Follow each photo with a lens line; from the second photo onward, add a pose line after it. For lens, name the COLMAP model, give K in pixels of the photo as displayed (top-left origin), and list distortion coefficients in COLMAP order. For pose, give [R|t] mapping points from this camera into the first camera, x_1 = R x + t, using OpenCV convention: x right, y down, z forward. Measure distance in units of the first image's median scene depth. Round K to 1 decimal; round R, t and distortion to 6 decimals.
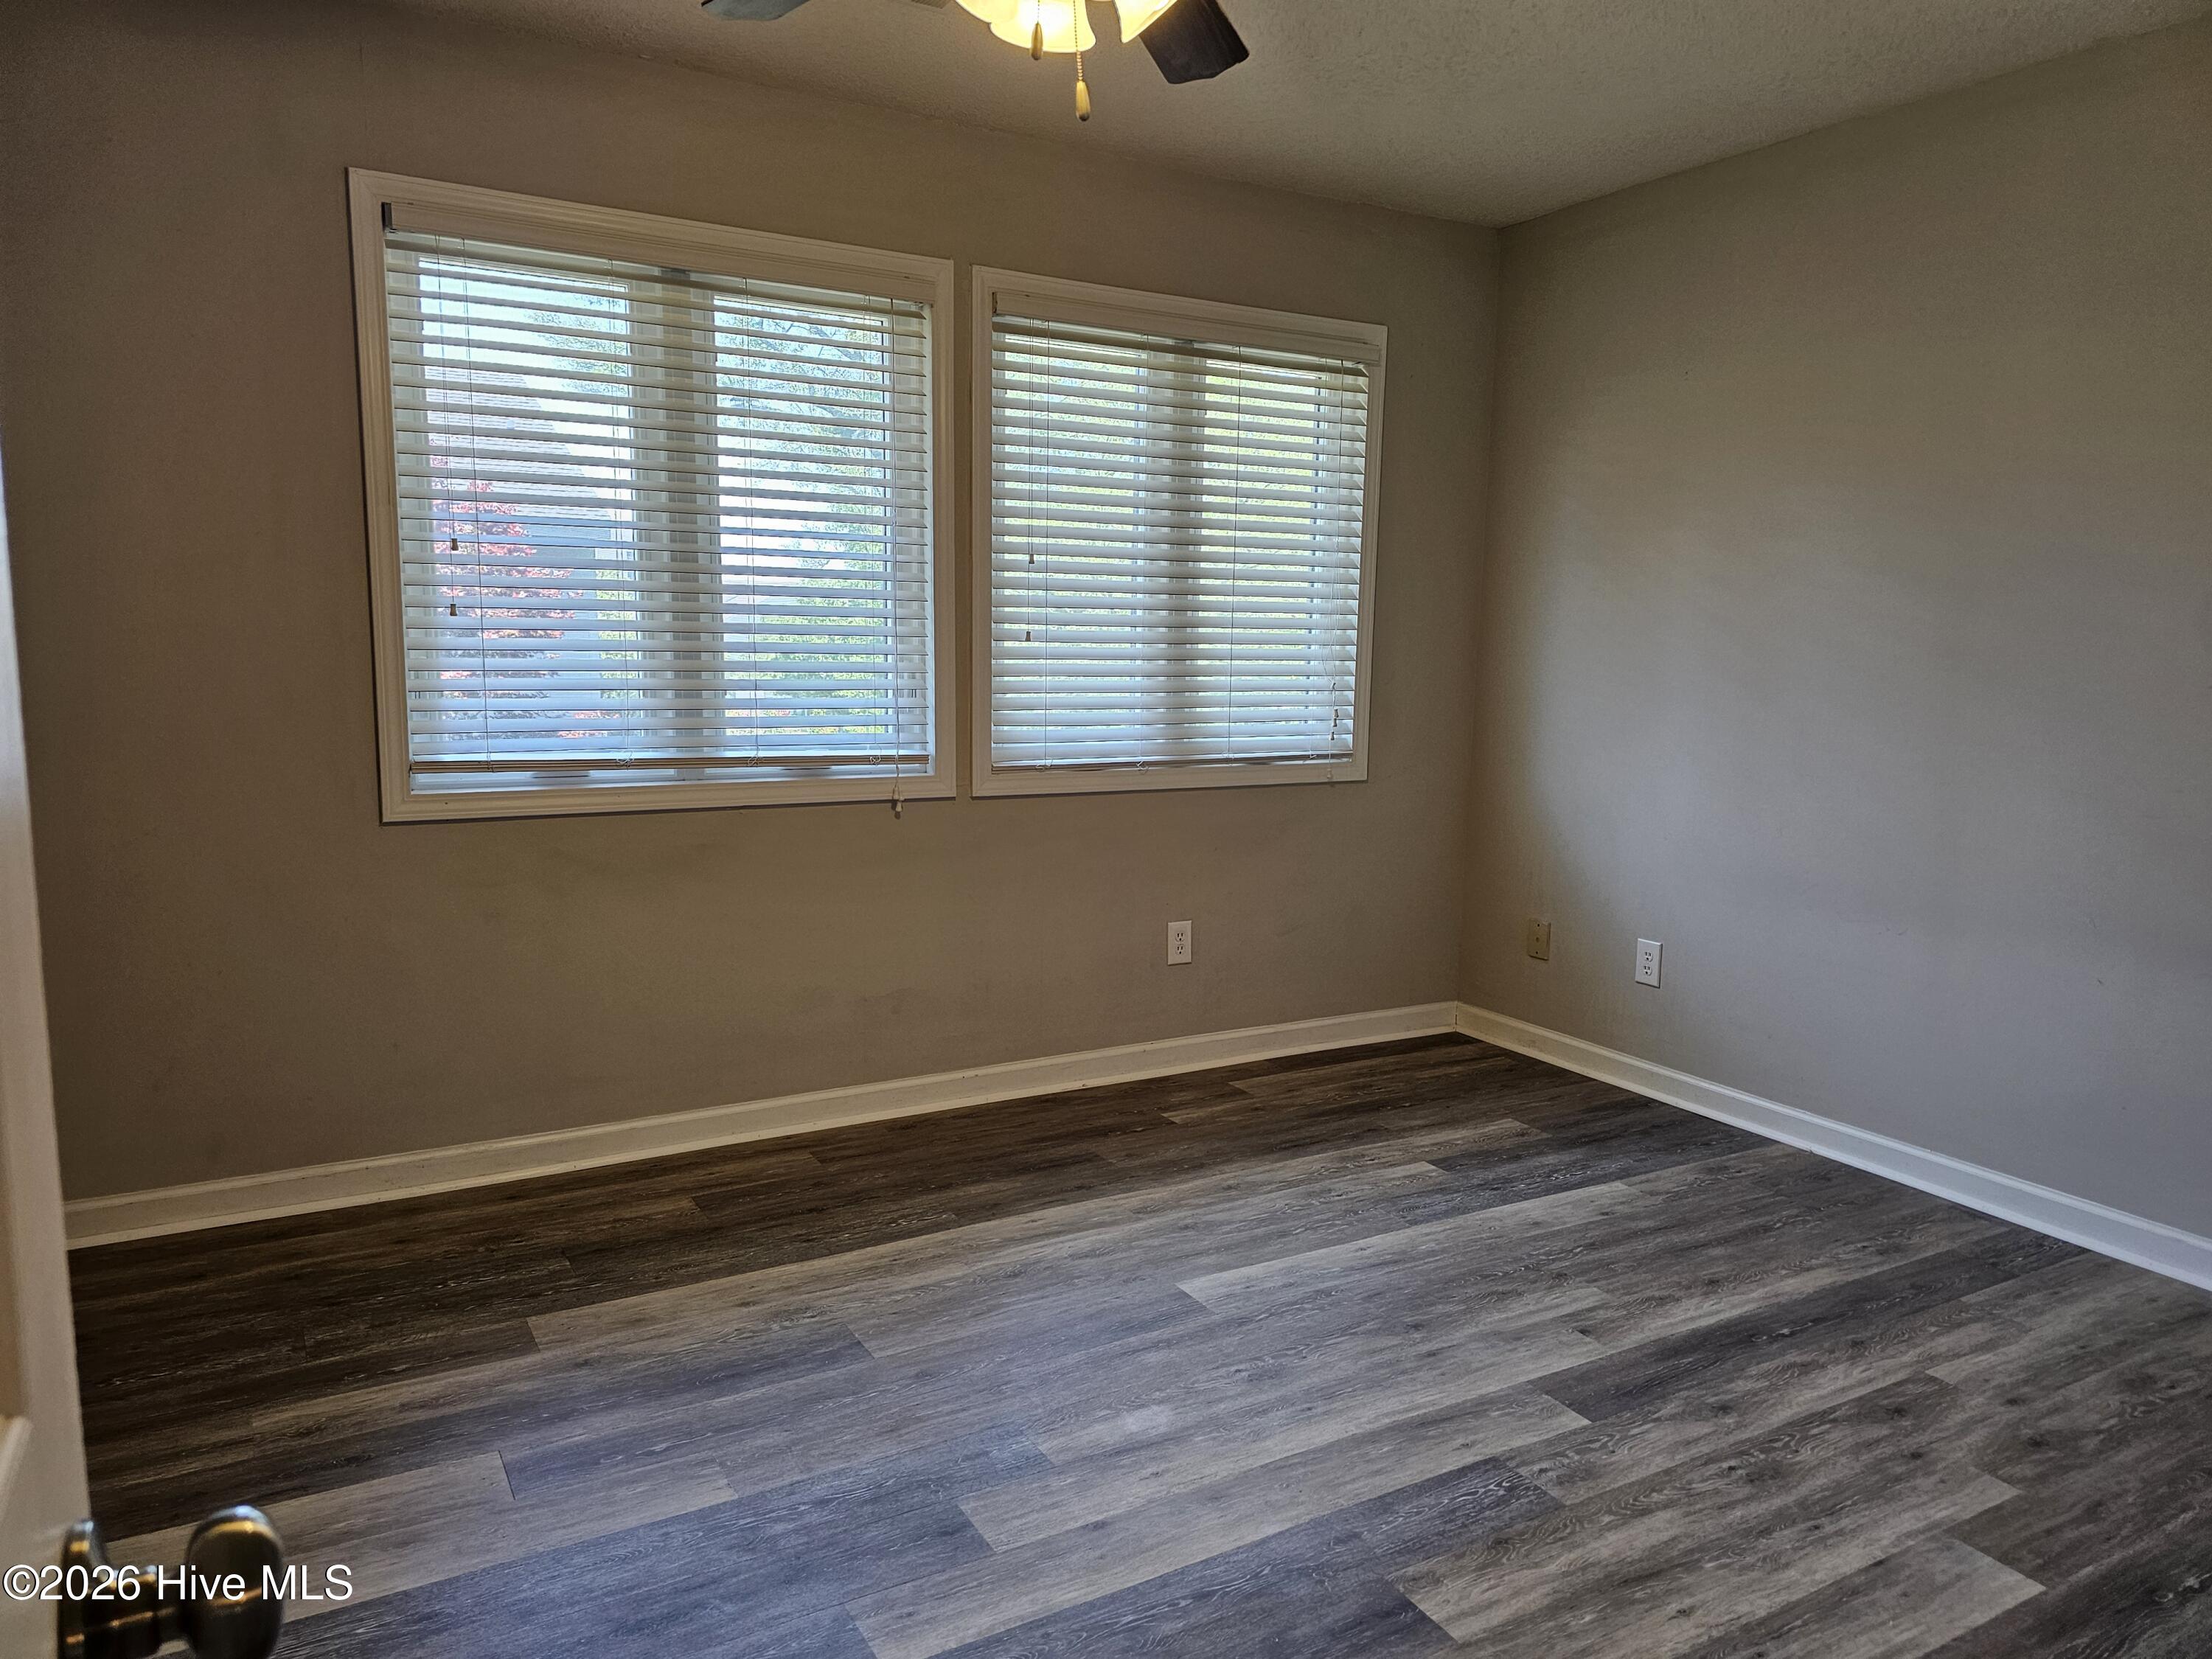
lens RADIAL K [[1480.7, 0, 1116.5], [0, 1480.7, 817.0], [0, 0, 1]] dist [0.059049, -0.049953]
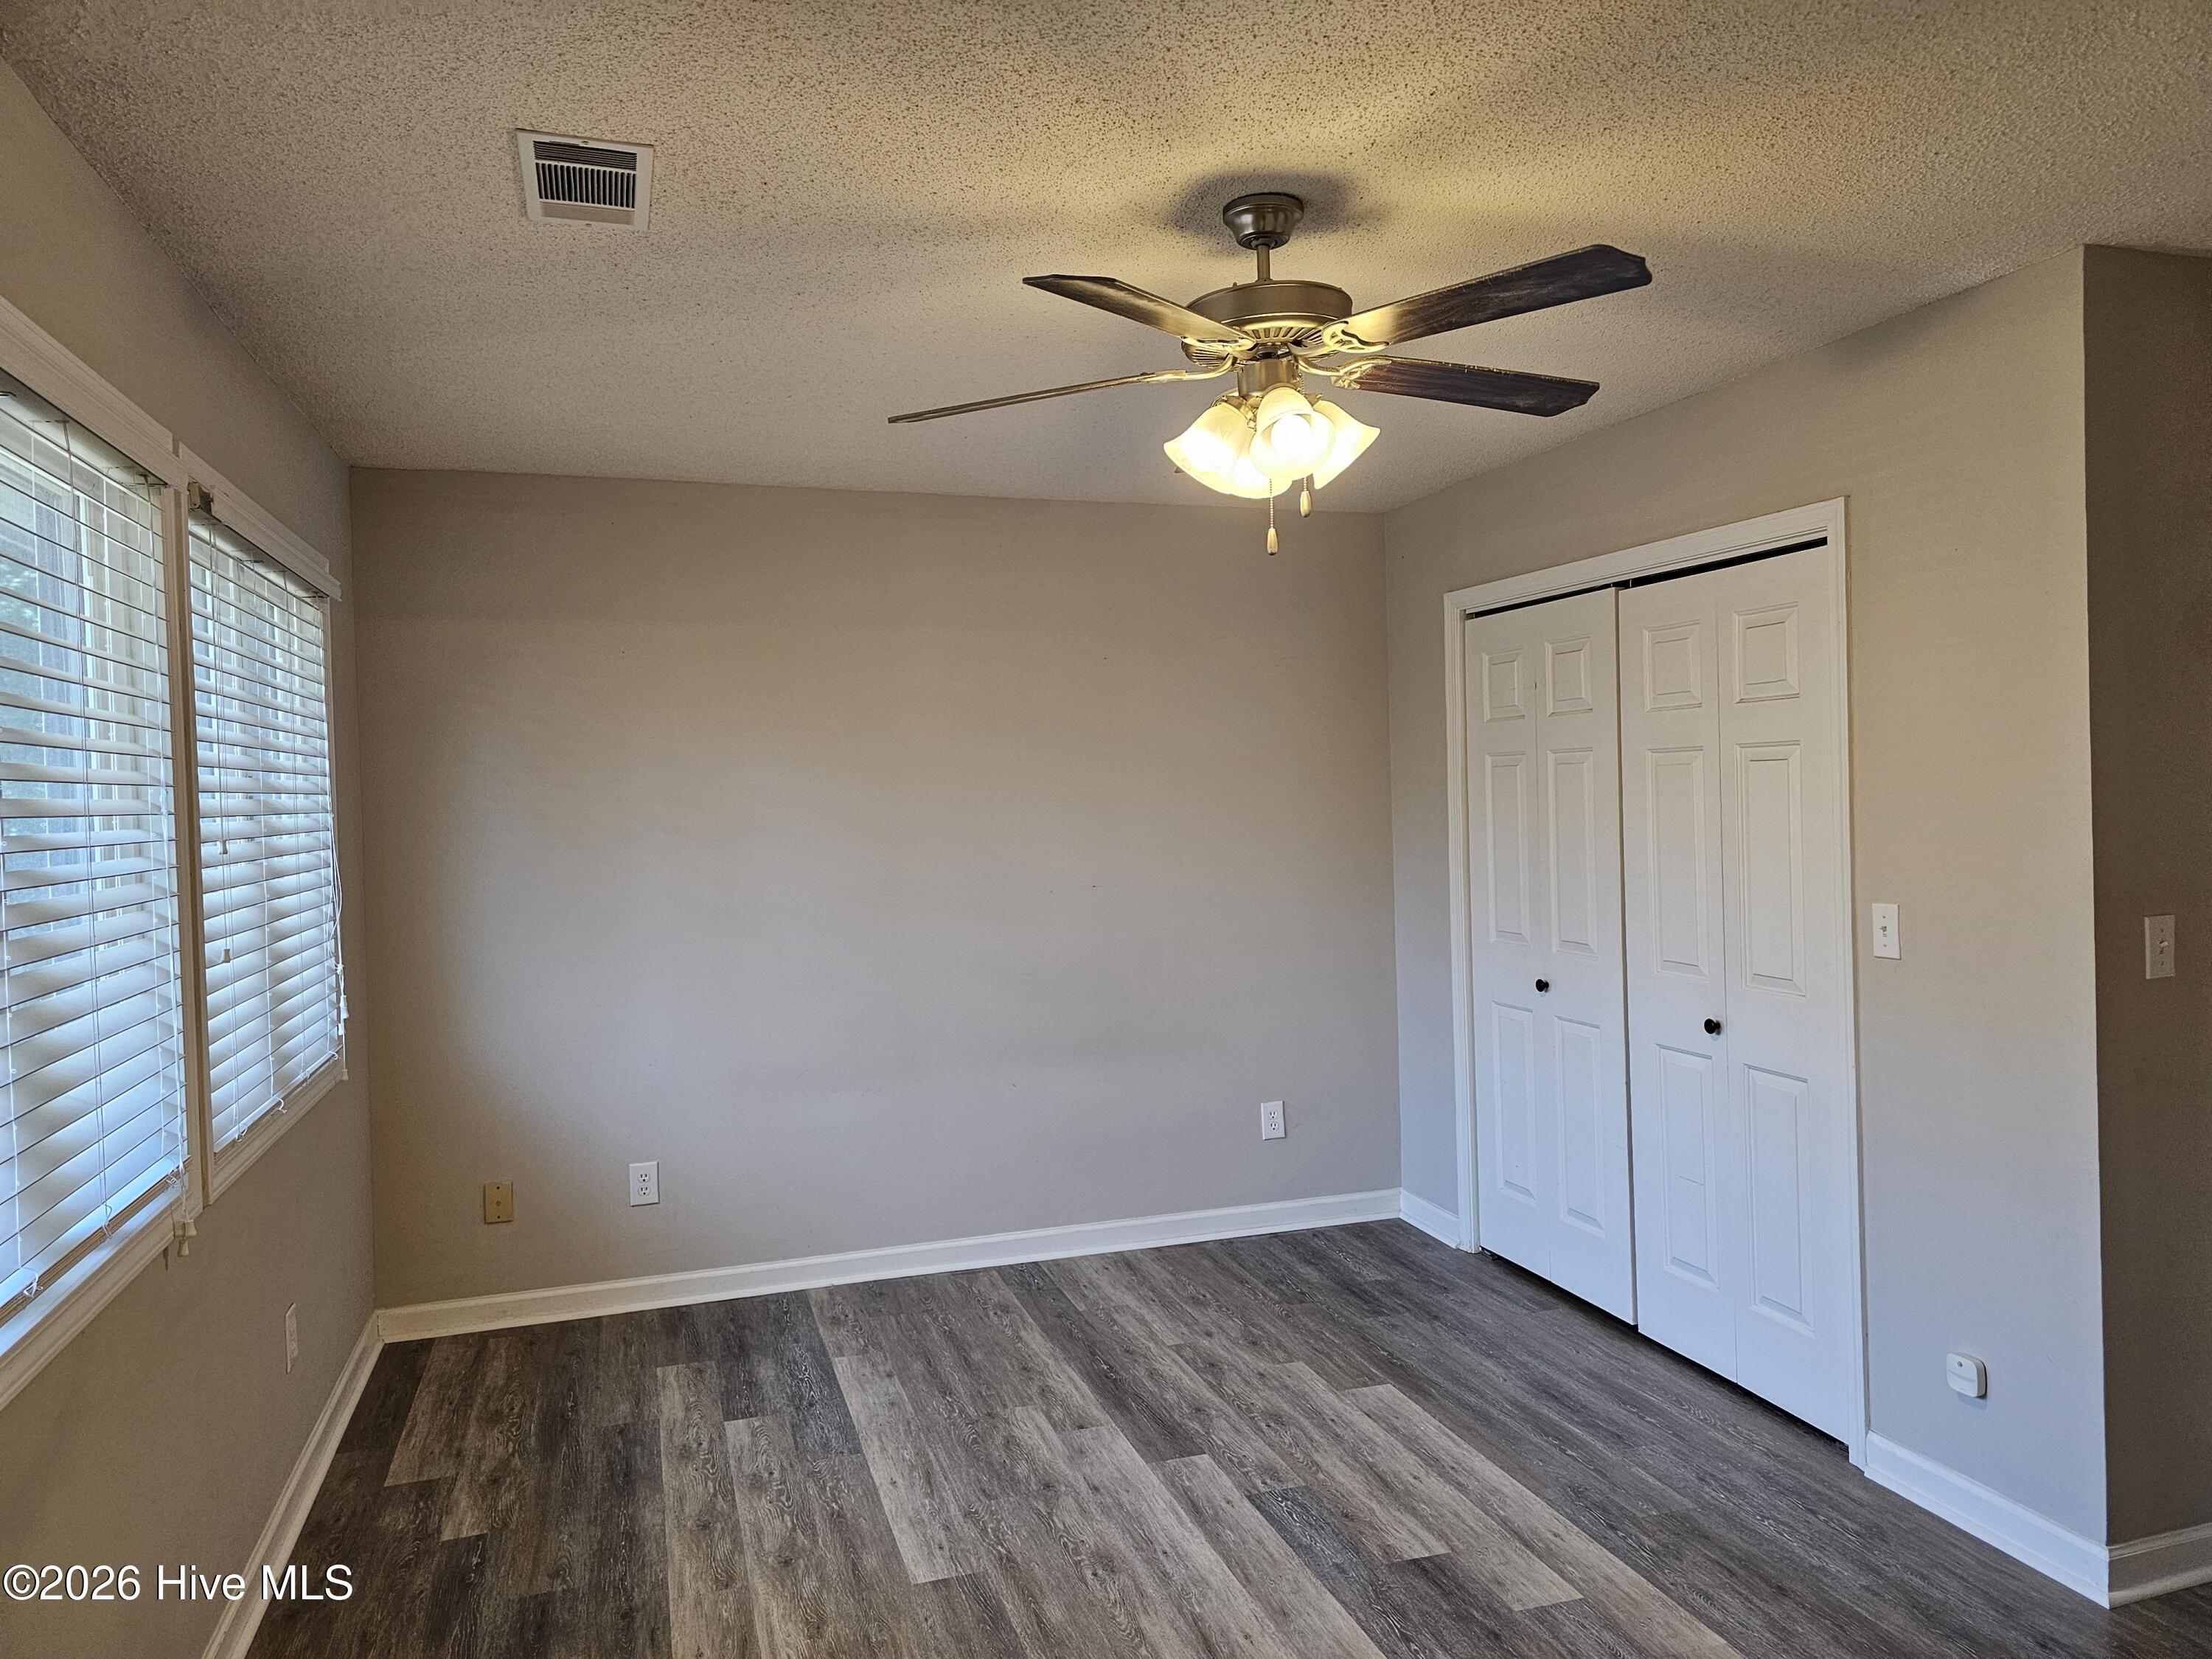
lens RADIAL K [[1480.7, 0, 1109.5], [0, 1480.7, 831.6], [0, 0, 1]] dist [0.059049, -0.049953]
pose [[0.222425, -0.049611, 0.973687, -0.793469], [0.148114, 0.988832, 0.016548, -0.159571], [-0.963633, 0.140536, 0.227289, 0.527886]]
